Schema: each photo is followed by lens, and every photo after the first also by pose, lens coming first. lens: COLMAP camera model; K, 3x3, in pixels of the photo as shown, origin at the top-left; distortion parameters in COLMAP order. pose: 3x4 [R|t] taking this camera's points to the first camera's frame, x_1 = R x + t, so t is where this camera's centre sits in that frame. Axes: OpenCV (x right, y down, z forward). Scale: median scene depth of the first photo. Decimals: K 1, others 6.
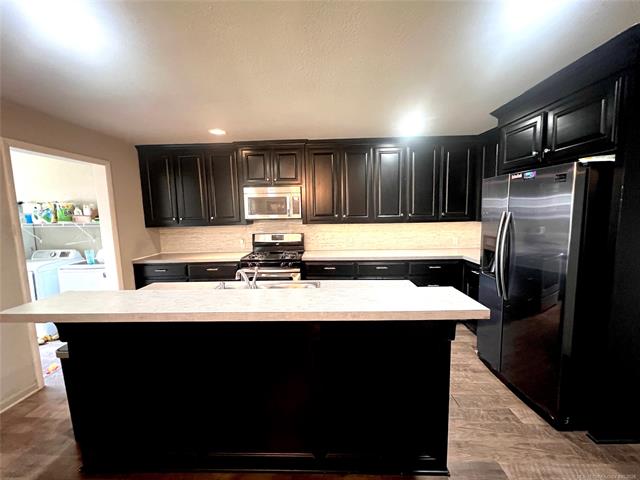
lens RADIAL K [[259.5, 0, 316.8], [0, 259.5, 238.2], [0, 0, 1]] dist [-0.004336, 0.000790]
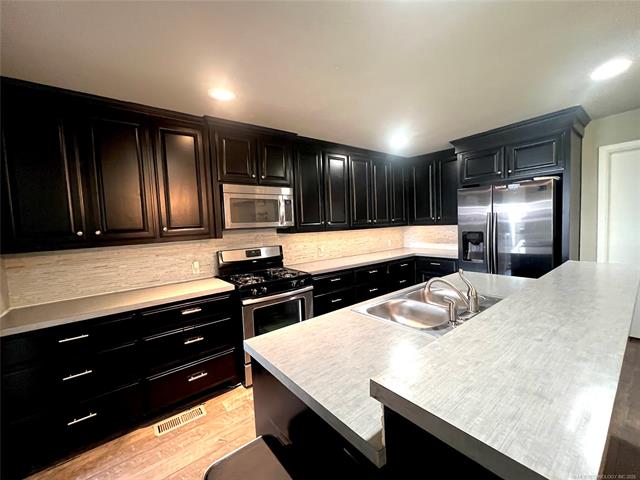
lens RADIAL K [[259.5, 0, 321.4], [0, 259.5, 244.3], [0, 0, 1]] dist [-0.004336, 0.000790]
pose [[0.756405, -0.064762, 0.650890, -0.495397], [0.084962, 0.996384, 0.000403, -0.012004], [-0.648563, 0.054996, 0.759172, 0.290926]]
